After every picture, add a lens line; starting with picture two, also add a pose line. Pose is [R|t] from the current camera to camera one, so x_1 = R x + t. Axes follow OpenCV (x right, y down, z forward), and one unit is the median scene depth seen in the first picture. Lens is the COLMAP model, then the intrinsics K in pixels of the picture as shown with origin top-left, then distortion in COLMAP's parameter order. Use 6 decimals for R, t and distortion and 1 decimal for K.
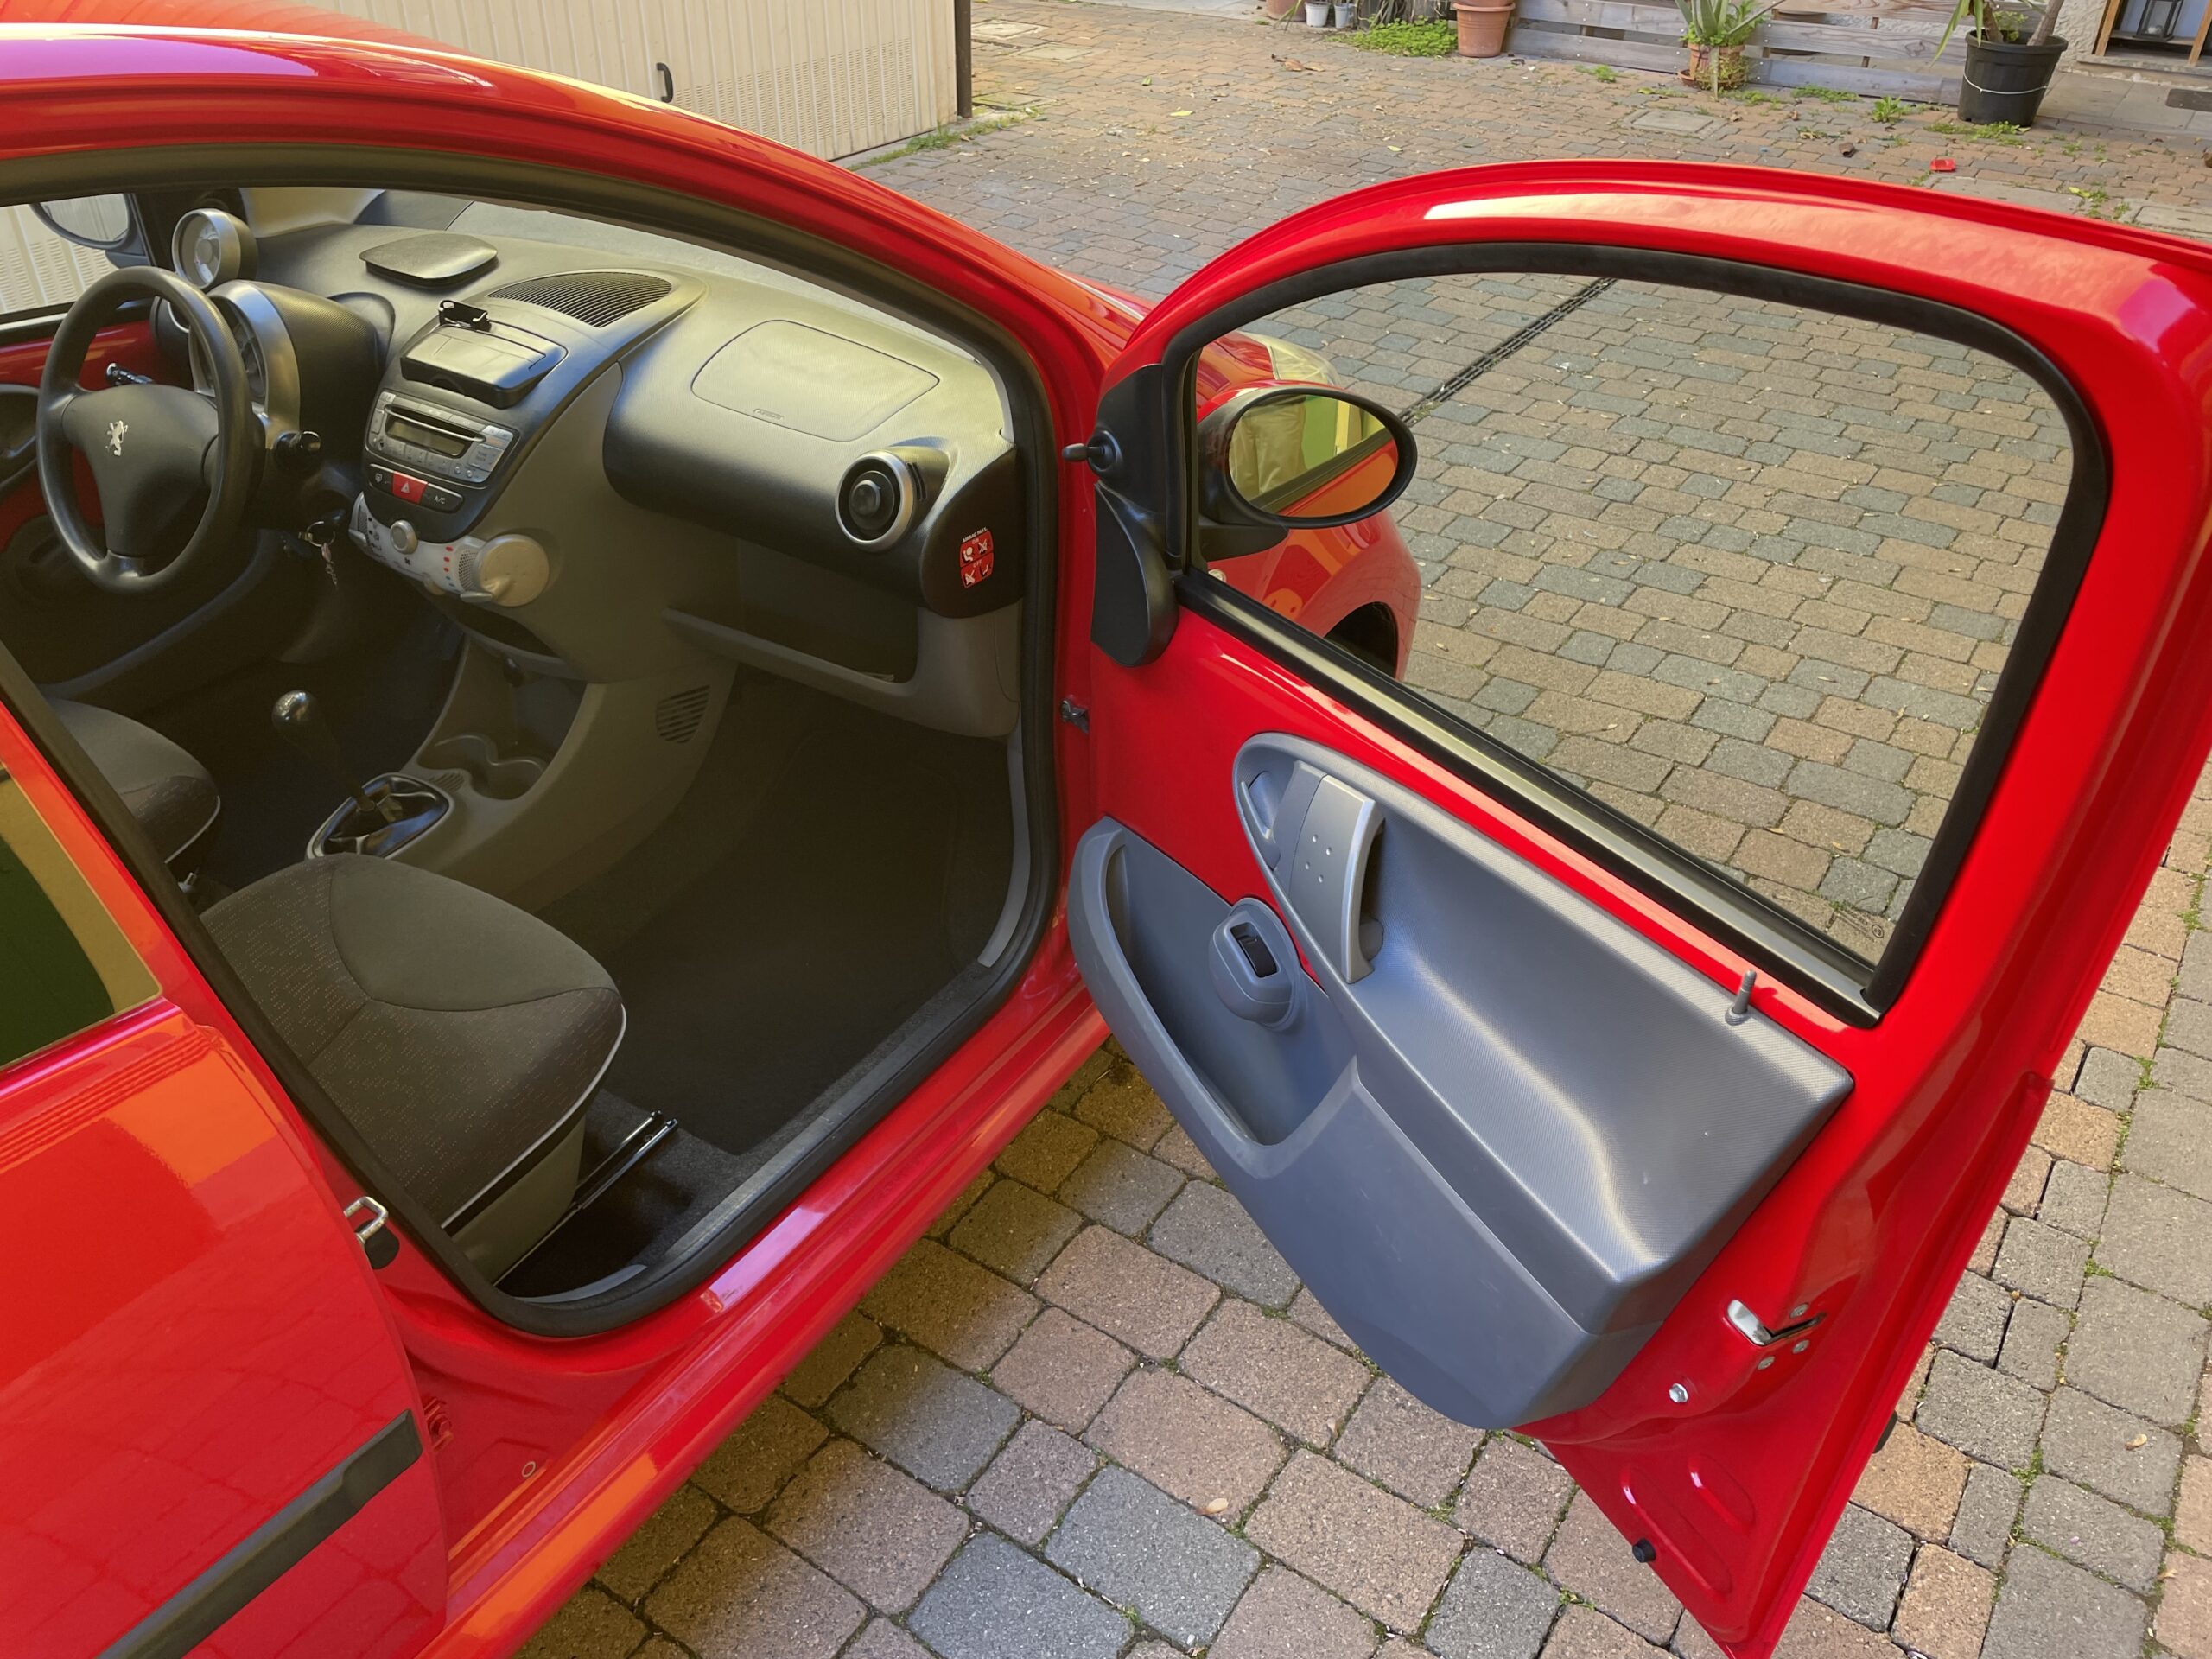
lens RADIAL K [[1668.3, 0, 1091.0], [0, 1668.3, 823.9], [0, 0, 1]] dist [0.087220, -0.104837]
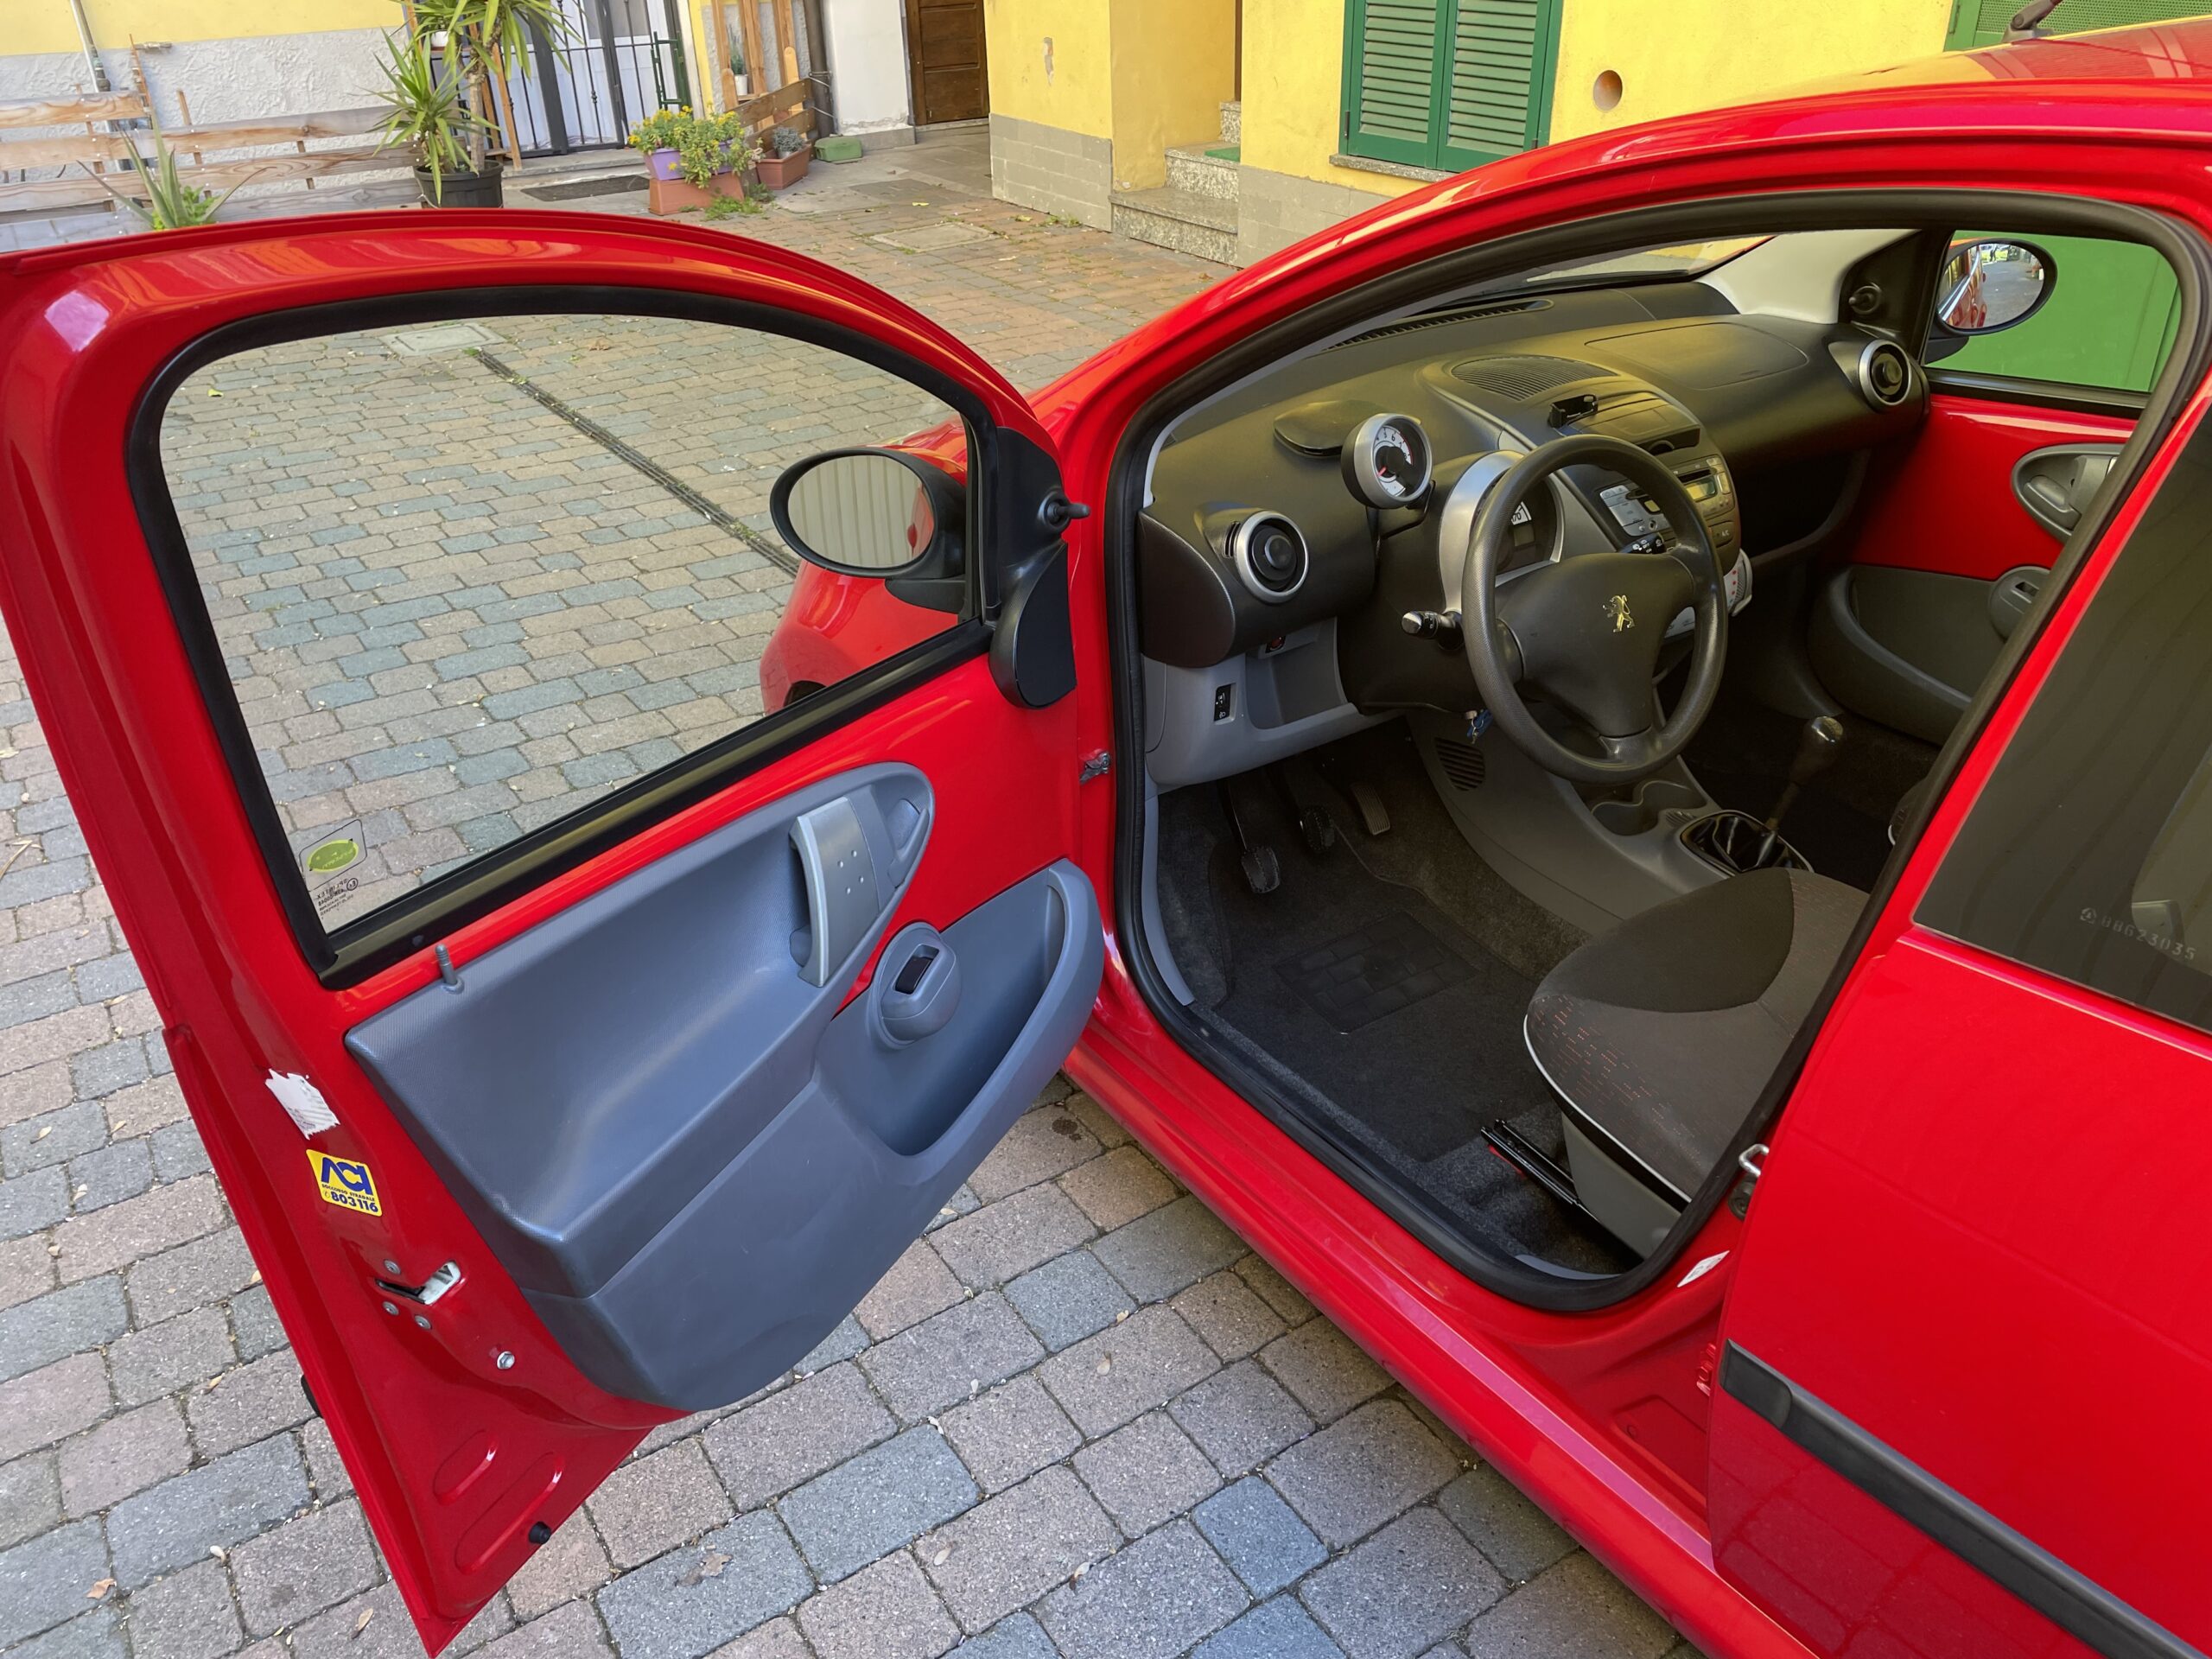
lens RADIAL K [[1668.3, 0, 1120.1], [0, 1668.3, 824.1], [0, 0, 1]] dist [0.087220, -0.104837]
pose [[0.369571, -0.480067, 0.795584, -1.294301], [0.546549, 0.804735, 0.231701, -0.441667], [-0.751466, 0.349196, 0.559787, 0.641195]]
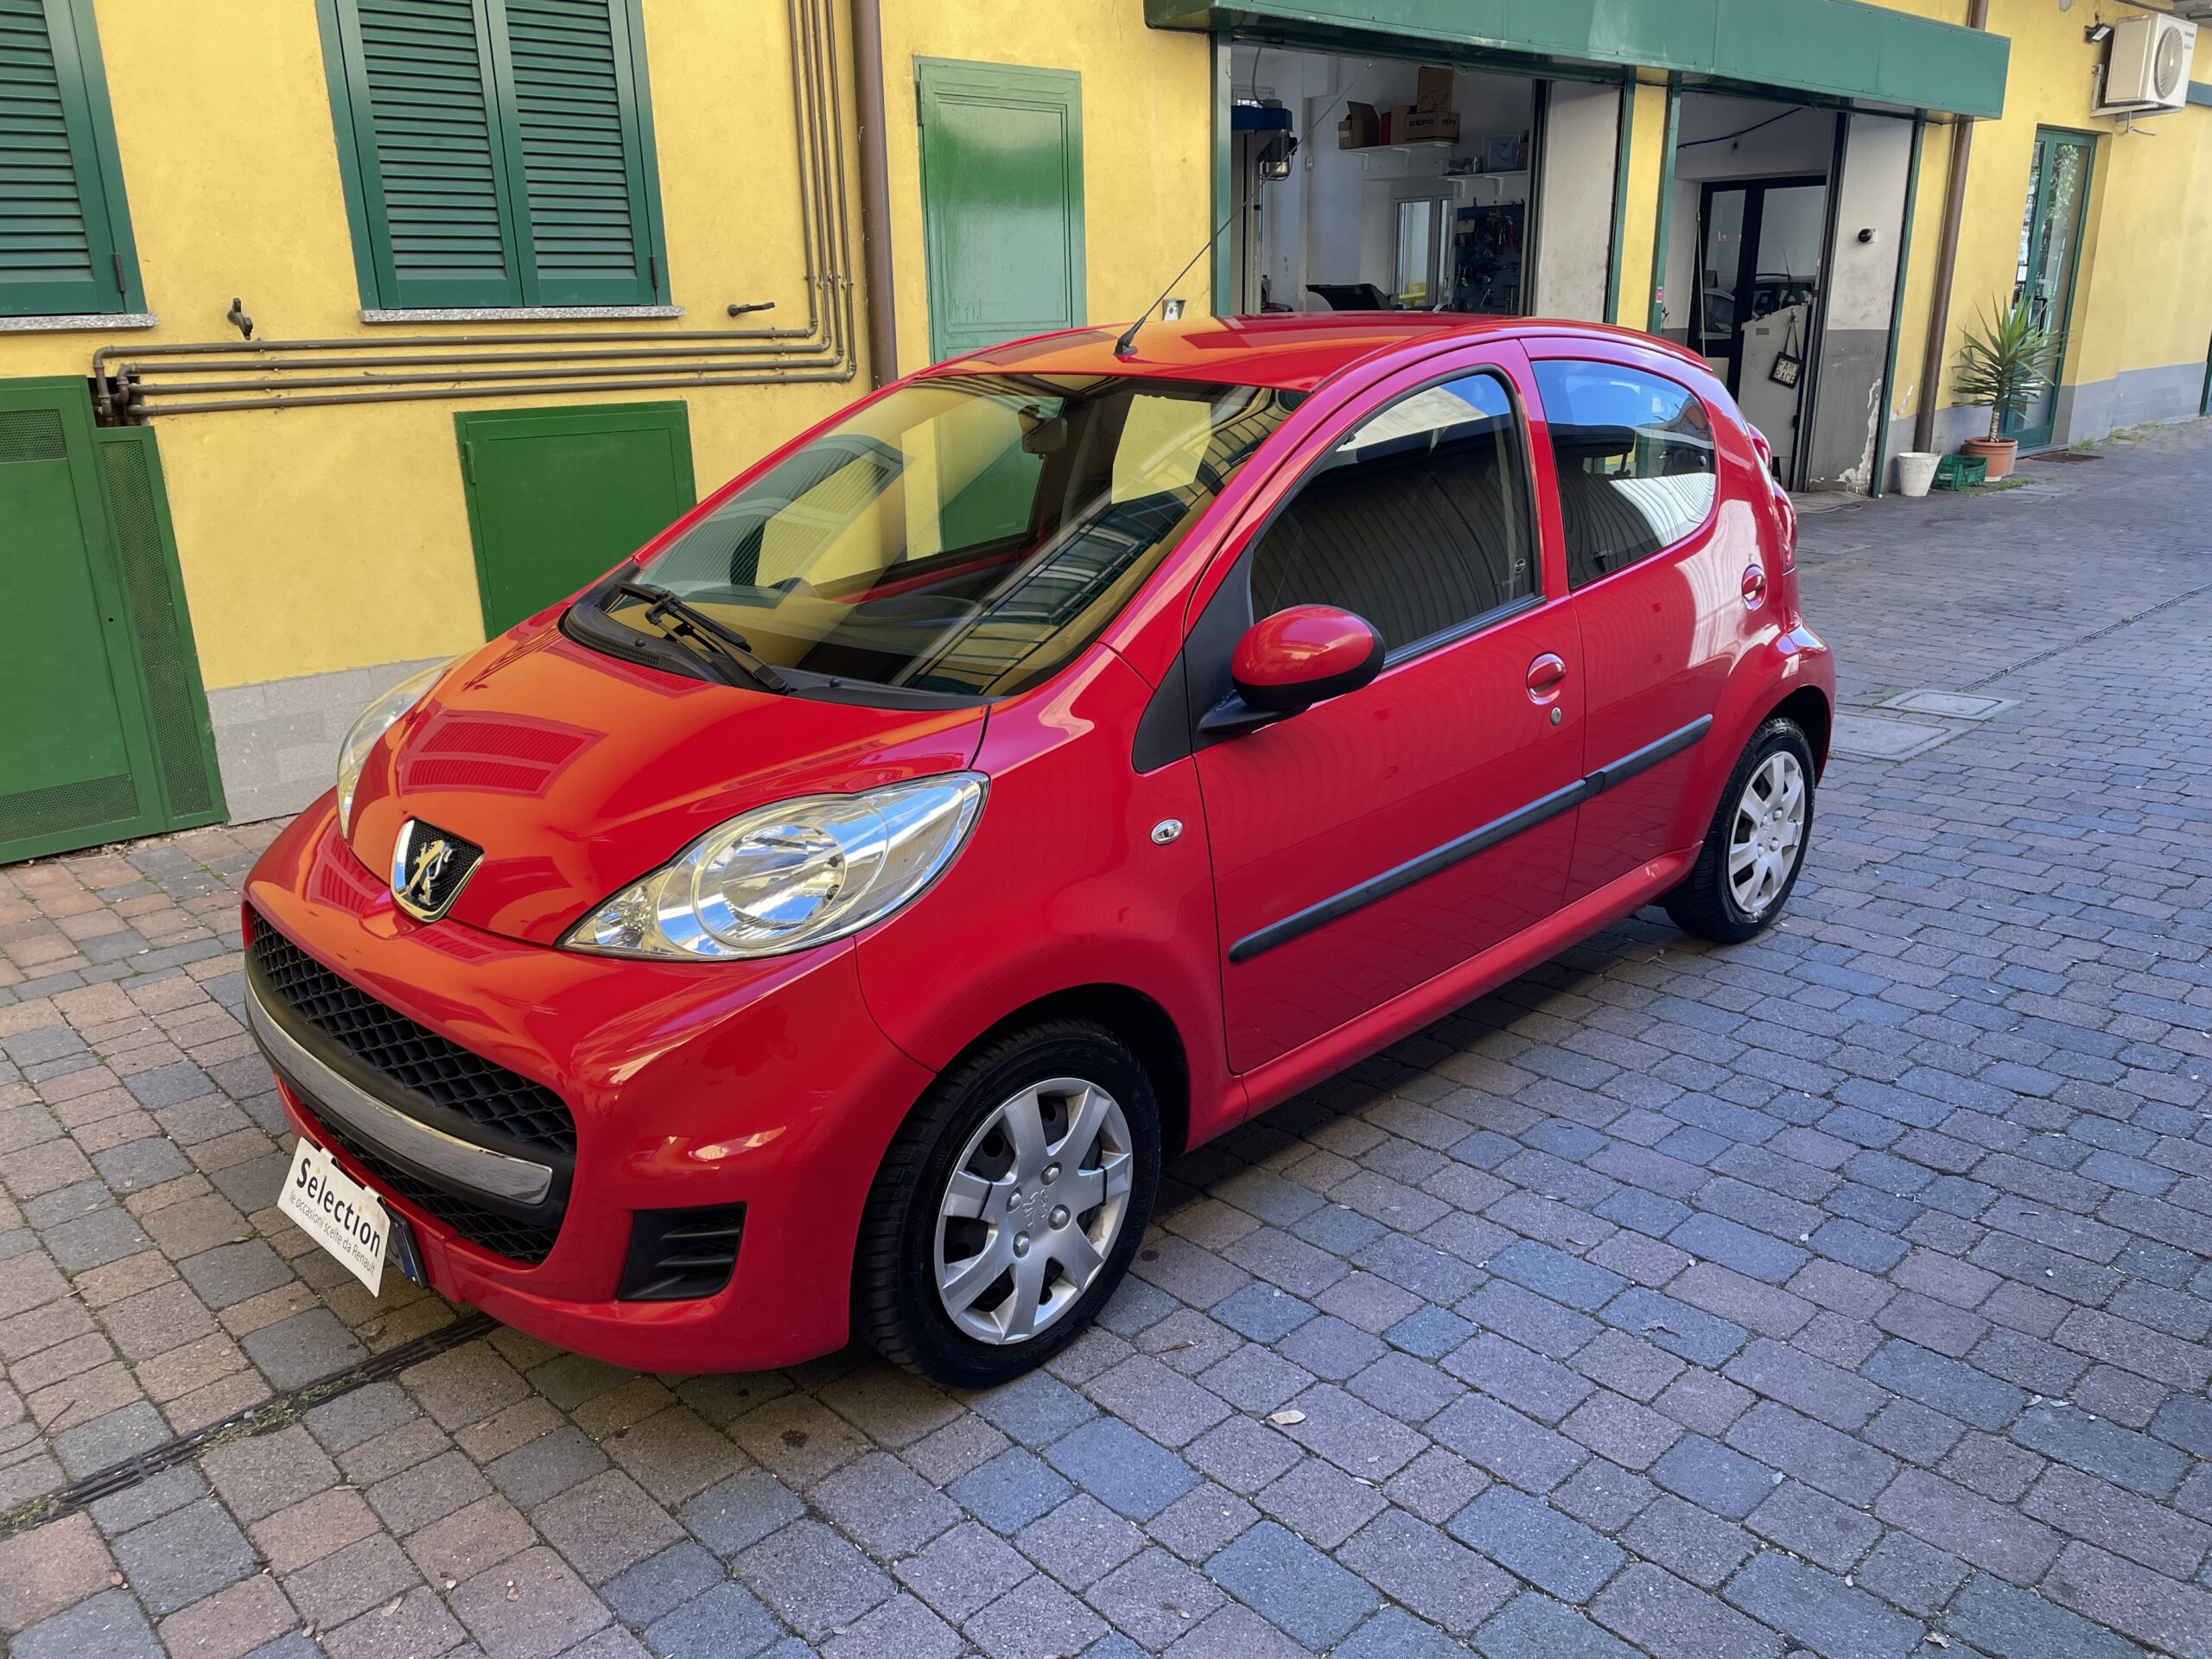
lens RADIAL K [[1668.3, 0, 1123.4], [0, 1668.3, 828.6], [0, 0, 1]] dist [0.087220, -0.104837]
pose [[-0.979164, -0.059028, 0.194303, -0.727650], [0.117236, 0.616948, 0.778223, -1.239324], [-0.165812, 0.784787, -0.597173, 1.875584]]
